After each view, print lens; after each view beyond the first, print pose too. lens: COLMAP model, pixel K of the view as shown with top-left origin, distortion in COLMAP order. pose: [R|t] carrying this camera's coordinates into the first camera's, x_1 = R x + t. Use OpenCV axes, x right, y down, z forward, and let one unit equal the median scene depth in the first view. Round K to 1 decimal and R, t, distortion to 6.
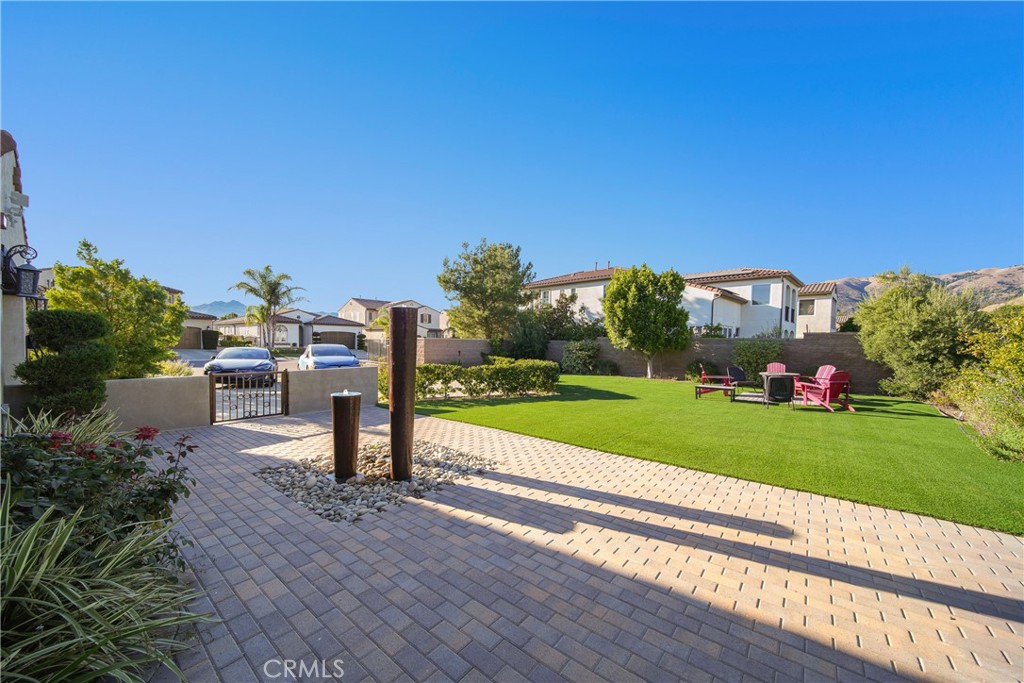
lens RADIAL K [[377.5, 0, 515.9], [0, 377.5, 349.8], [0, 0, 1]] dist [-0.002549, -0.000120]
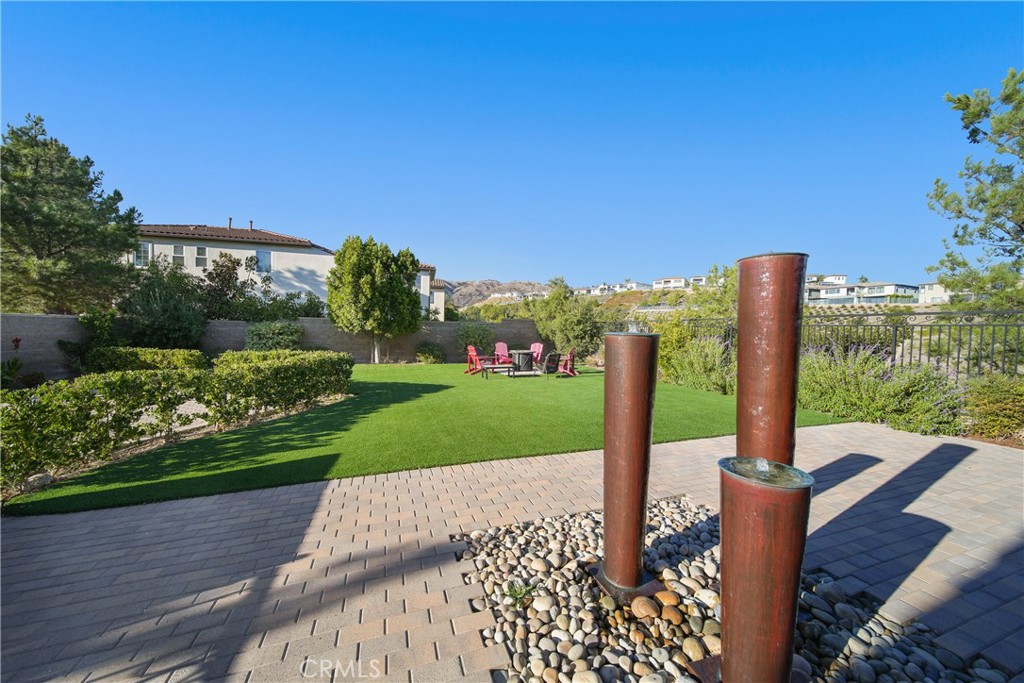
lens RADIAL K [[360.8, 0, 516.3], [0, 360.8, 336.3], [0, 0, 1]] dist [-0.004743, -0.000372]
pose [[0.522493, -0.019463, 0.852422, -0.237607], [0.006777, 0.999803, 0.018675, -0.005774], [-0.852617, -0.003981, 0.522521, 0.274555]]
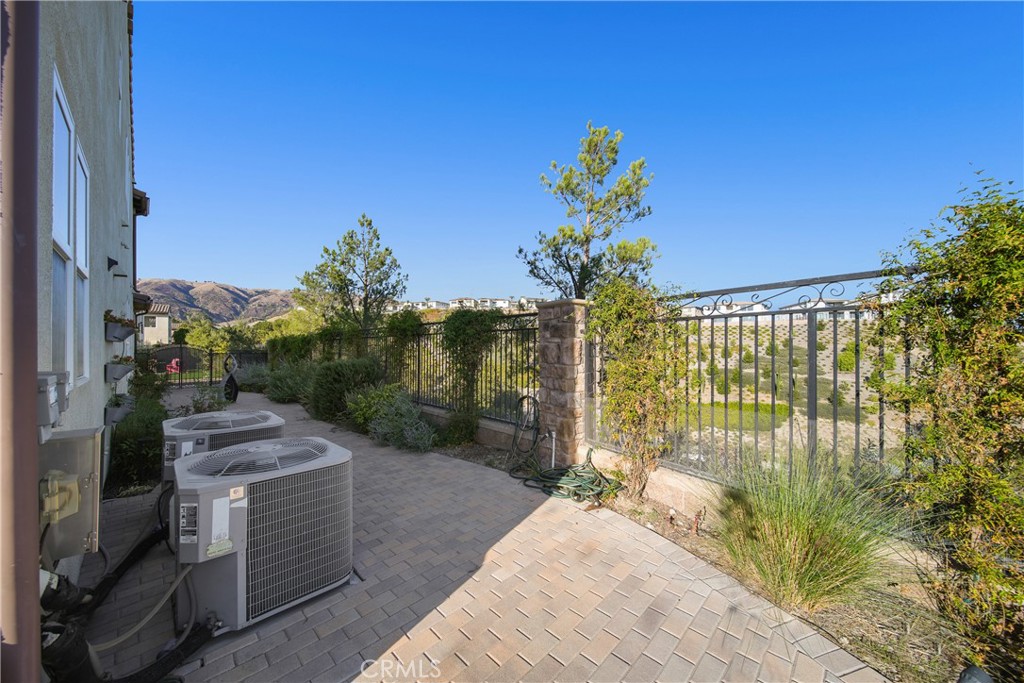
lens RADIAL K [[360.8, 0, 507.7], [0, 360.8, 347.8], [0, 0, 1]] dist [-0.004743, -0.000372]
pose [[0.102154, -0.020192, 0.994564, -1.117783], [0.023117, 0.999572, 0.017919, -0.018849], [-0.994500, 0.021161, 0.102577, -1.217171]]
